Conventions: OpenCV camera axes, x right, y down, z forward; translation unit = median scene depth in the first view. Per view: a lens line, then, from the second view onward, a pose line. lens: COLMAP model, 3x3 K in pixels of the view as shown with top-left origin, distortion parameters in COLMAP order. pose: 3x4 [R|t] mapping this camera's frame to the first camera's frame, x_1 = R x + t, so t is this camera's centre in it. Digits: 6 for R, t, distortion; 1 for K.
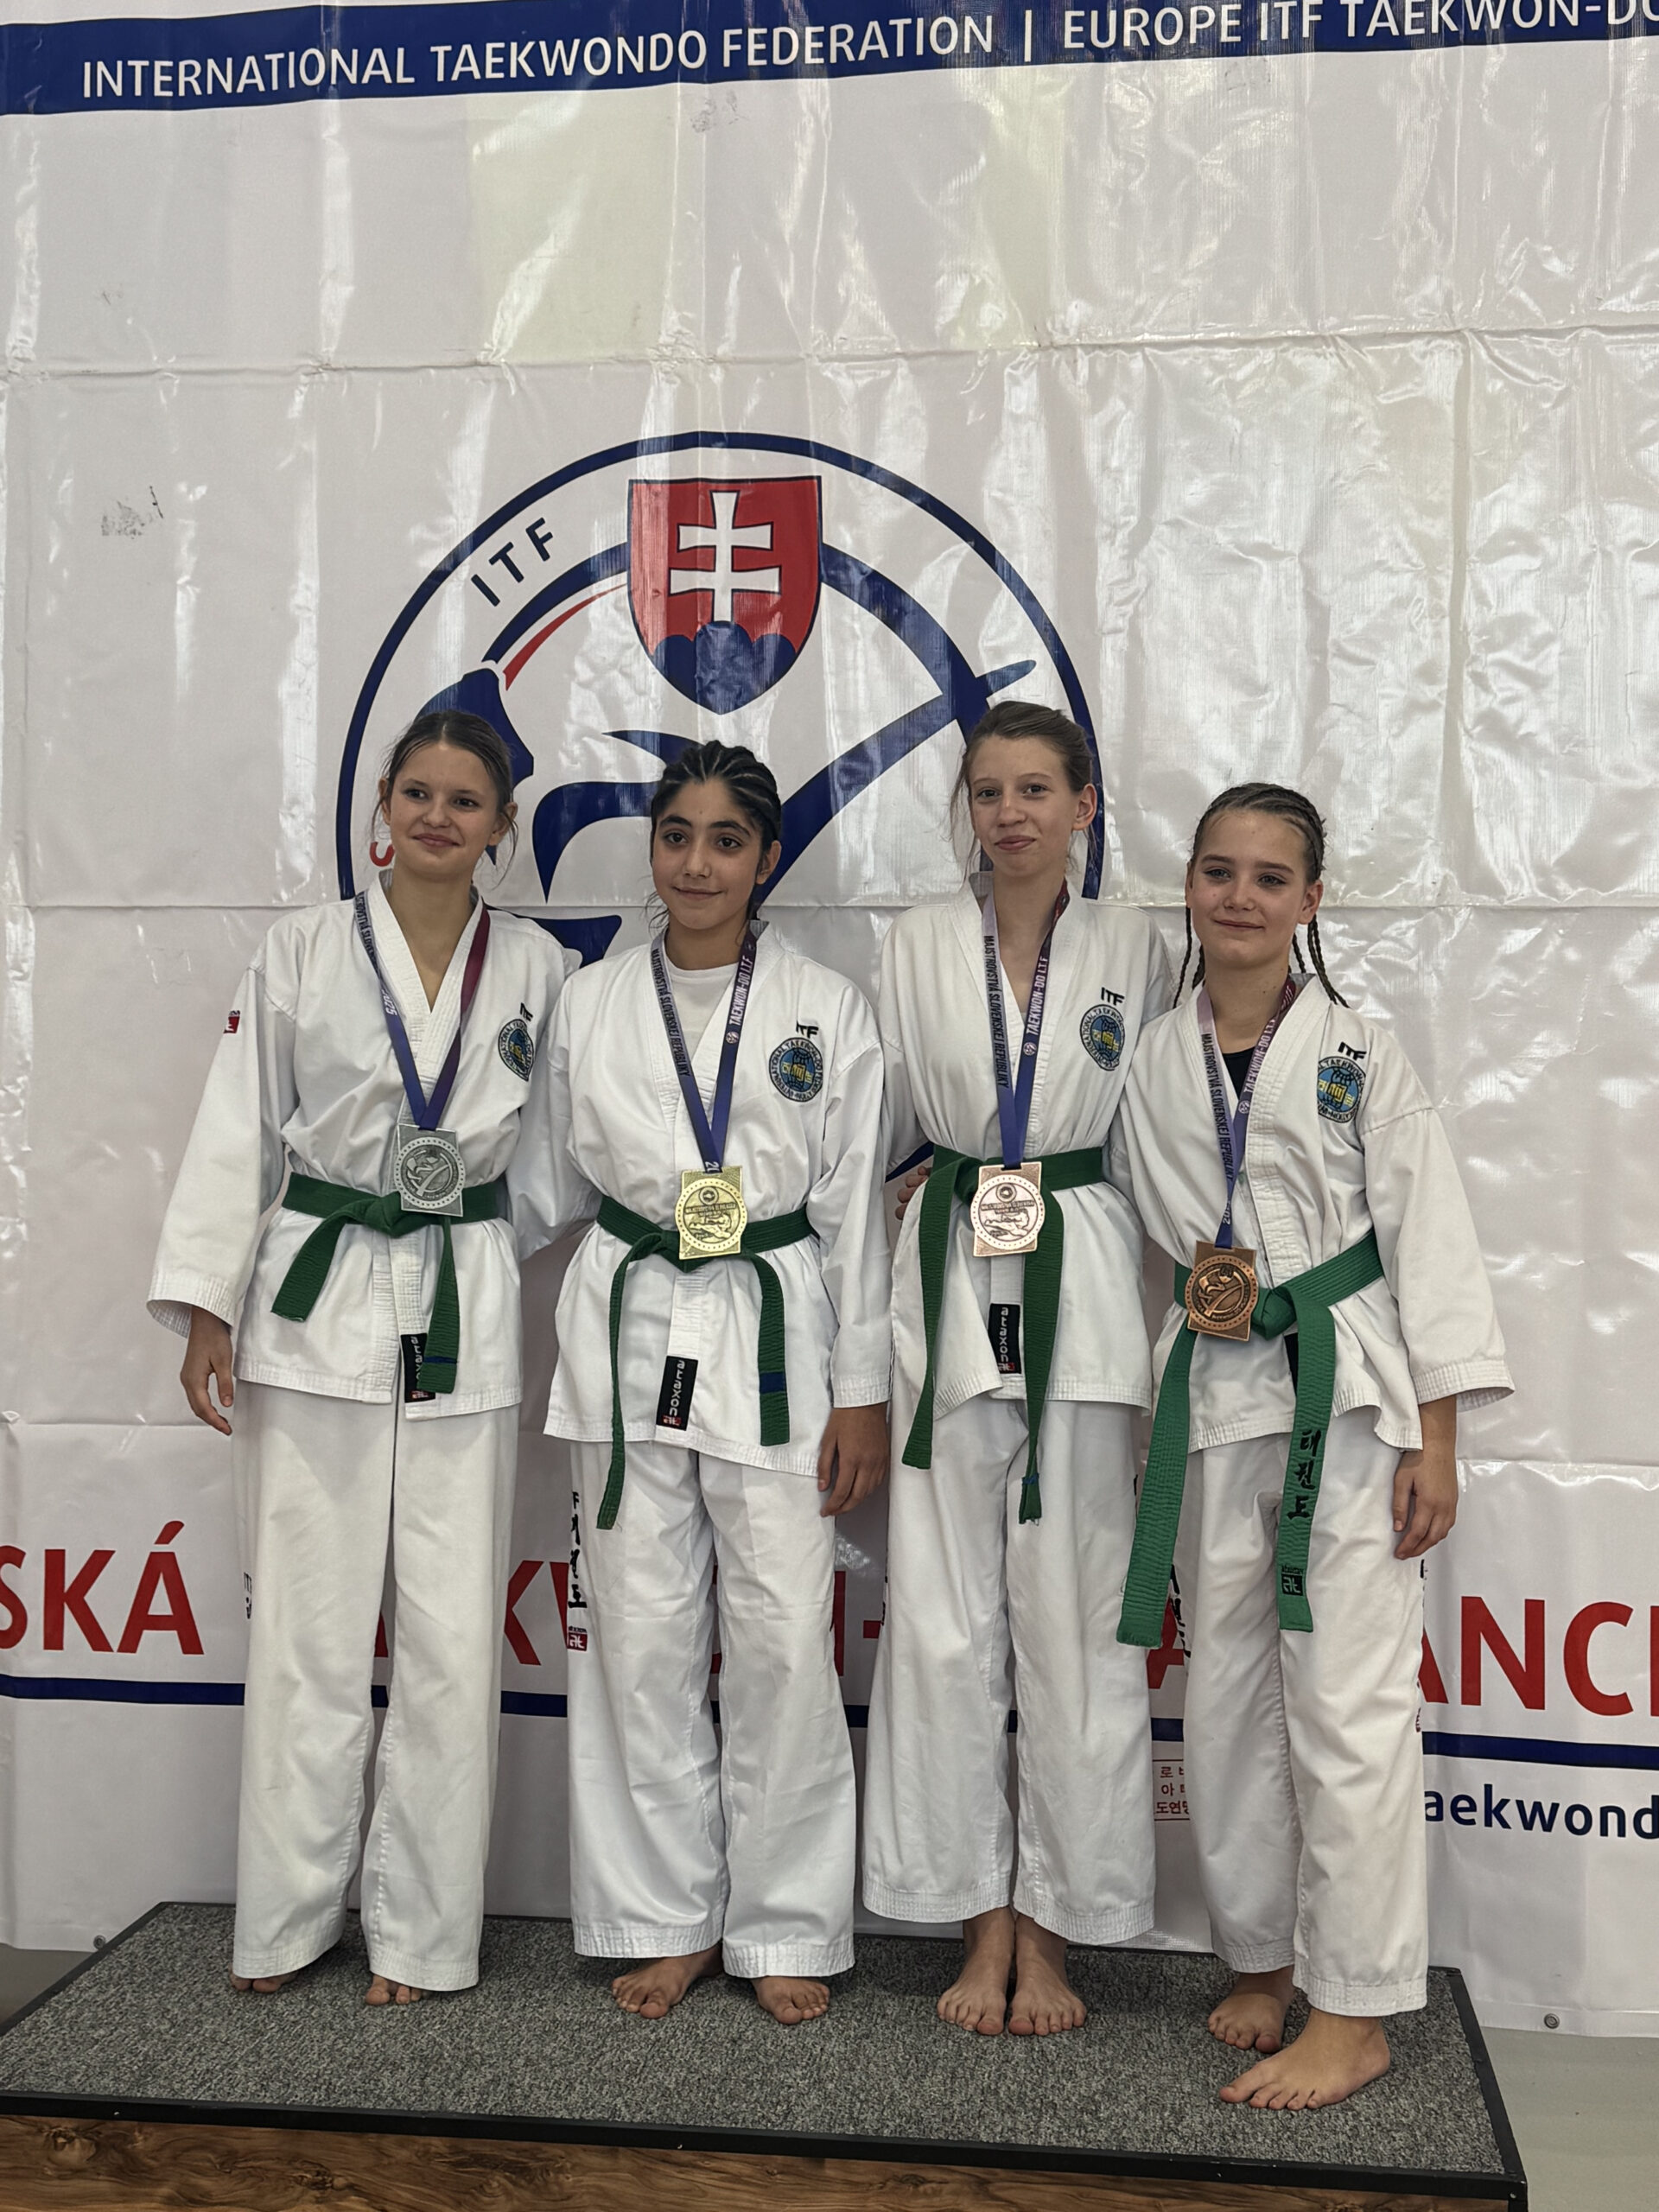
lens RADIAL K [[3066.1, 0, 822.8], [0, 3066.1, 1084.5], [0, 0, 1]] dist [0.128327, 0.000000]
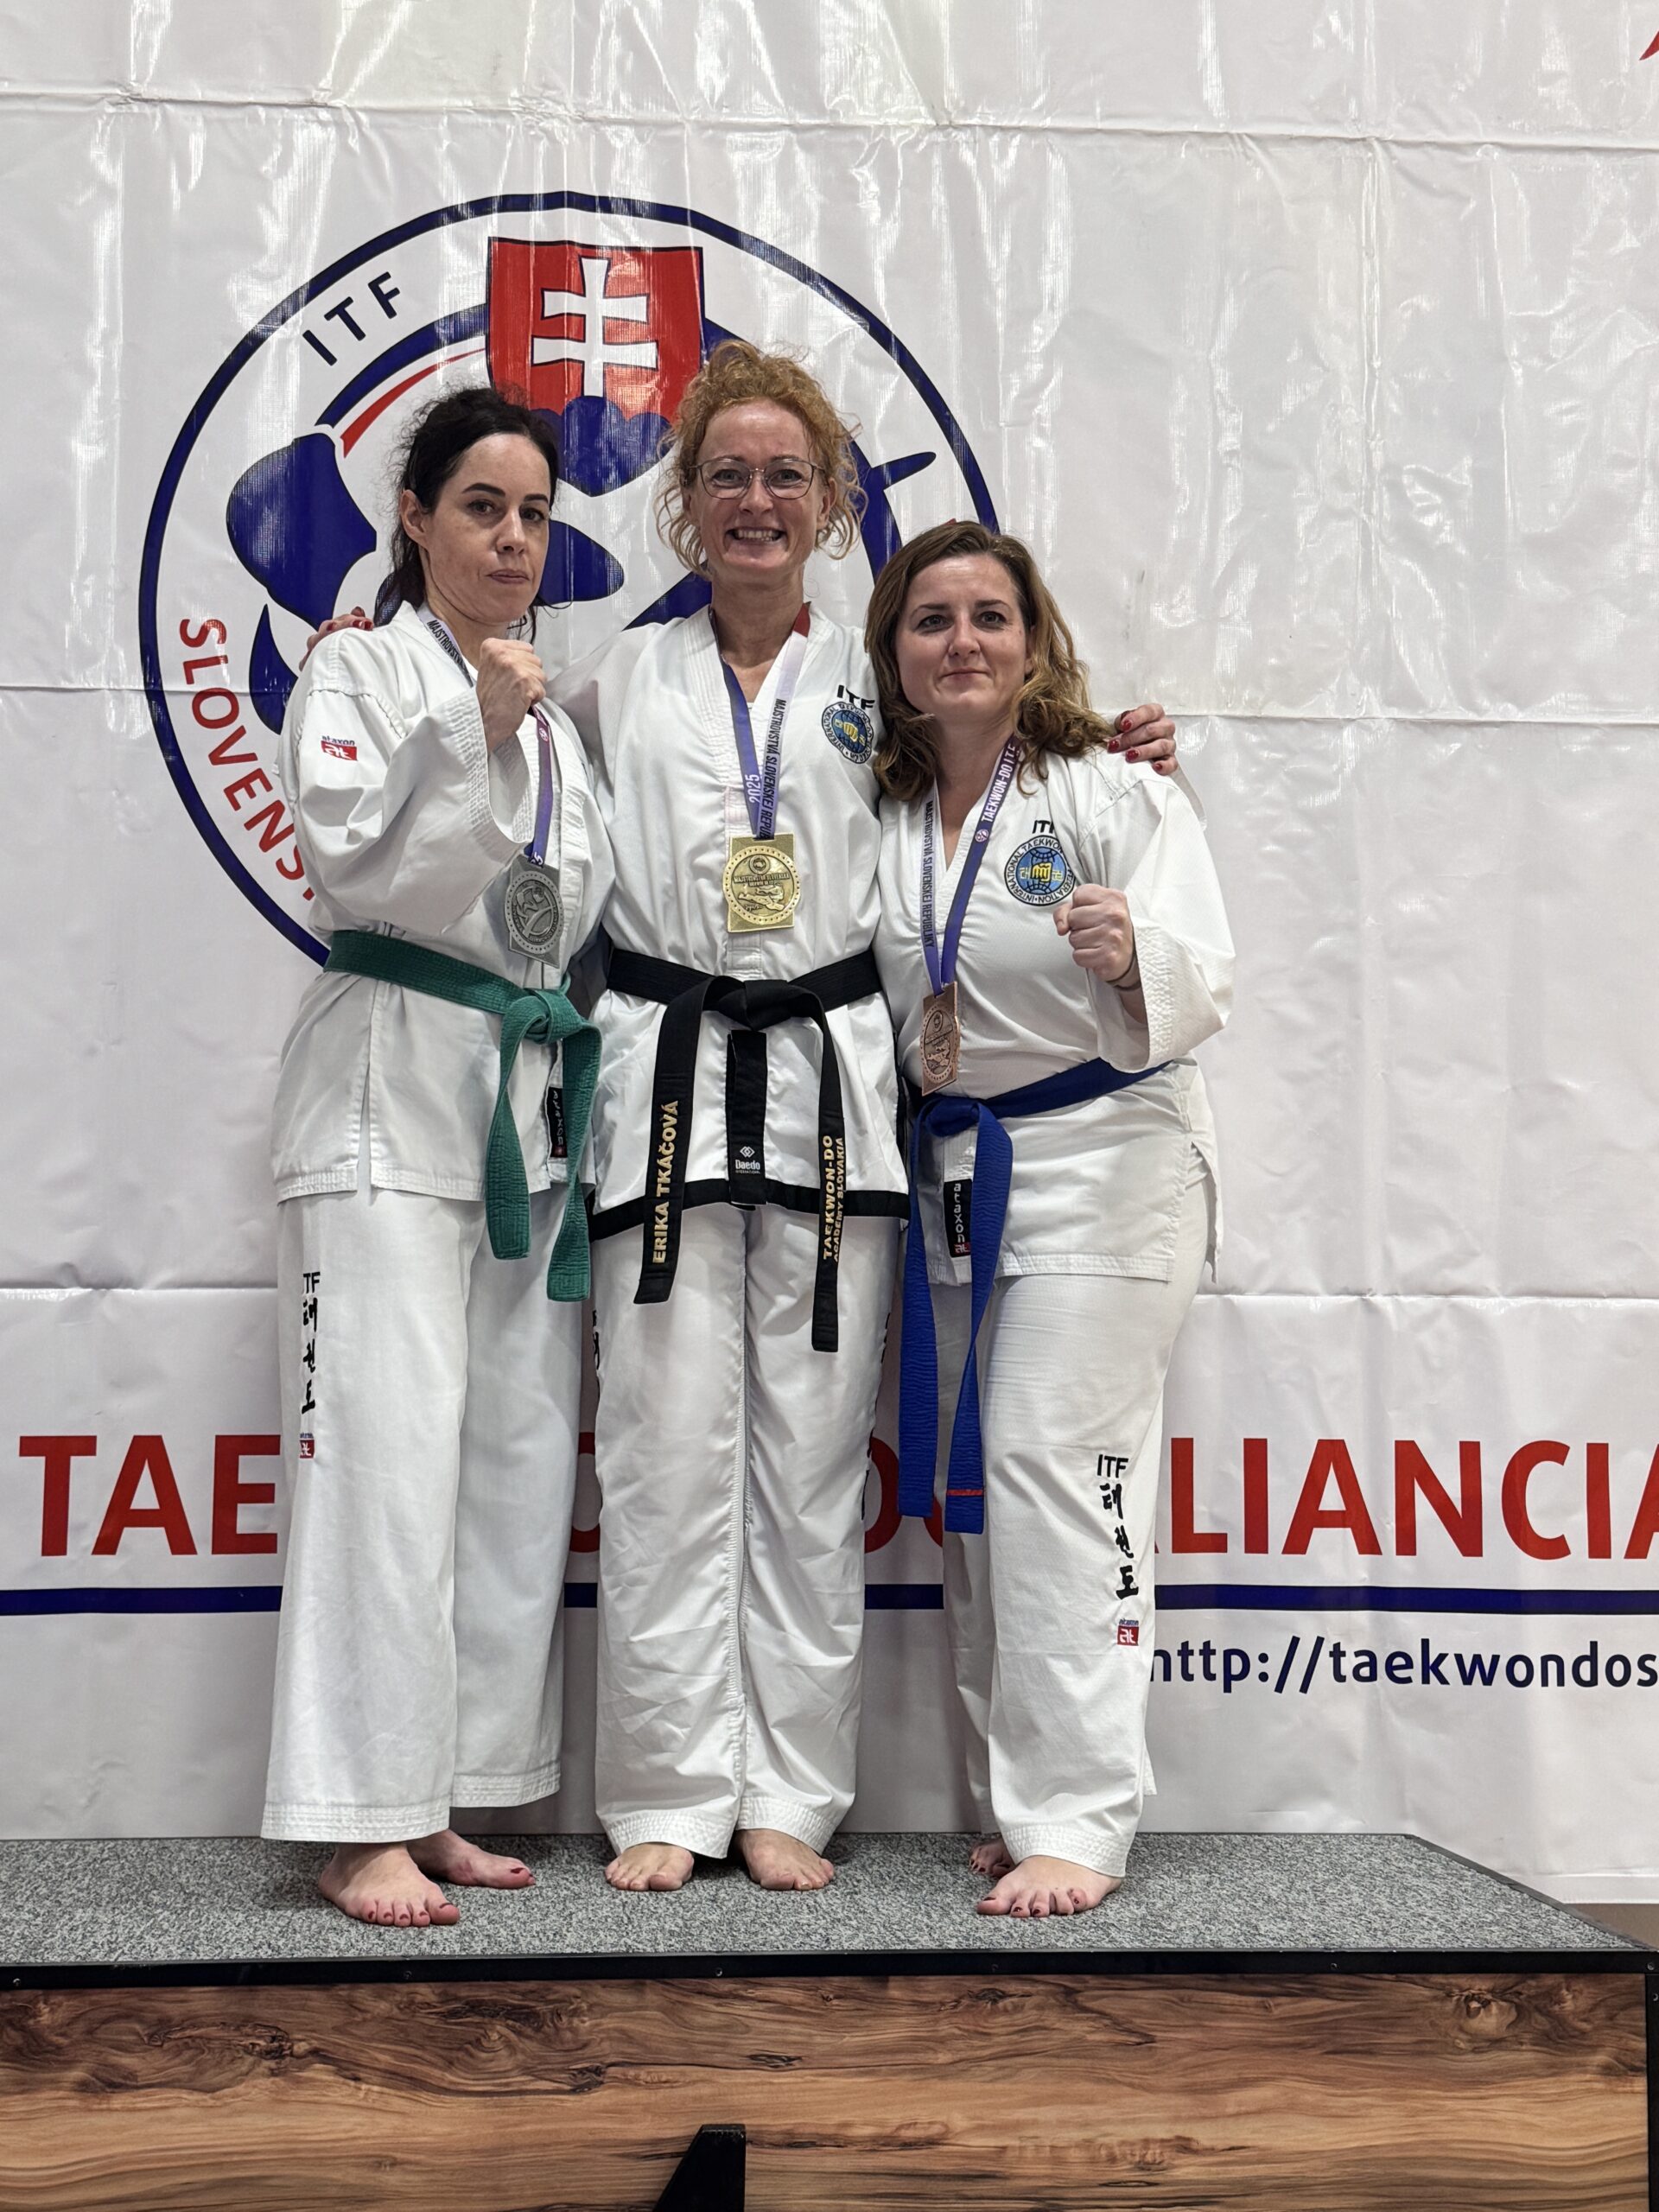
lens RADIAL K [[3087.2, 0, 826.5], [0, 3087.2, 1097.4], [0, 0, 1]] dist [0.080224, 0.000000]
pose [[0.970998, 0.020501, 0.238206, -0.188436], [0.004251, 0.994679, -0.102933, 0.158716], [-0.239049, 0.100960, 0.965745, 0.122251]]
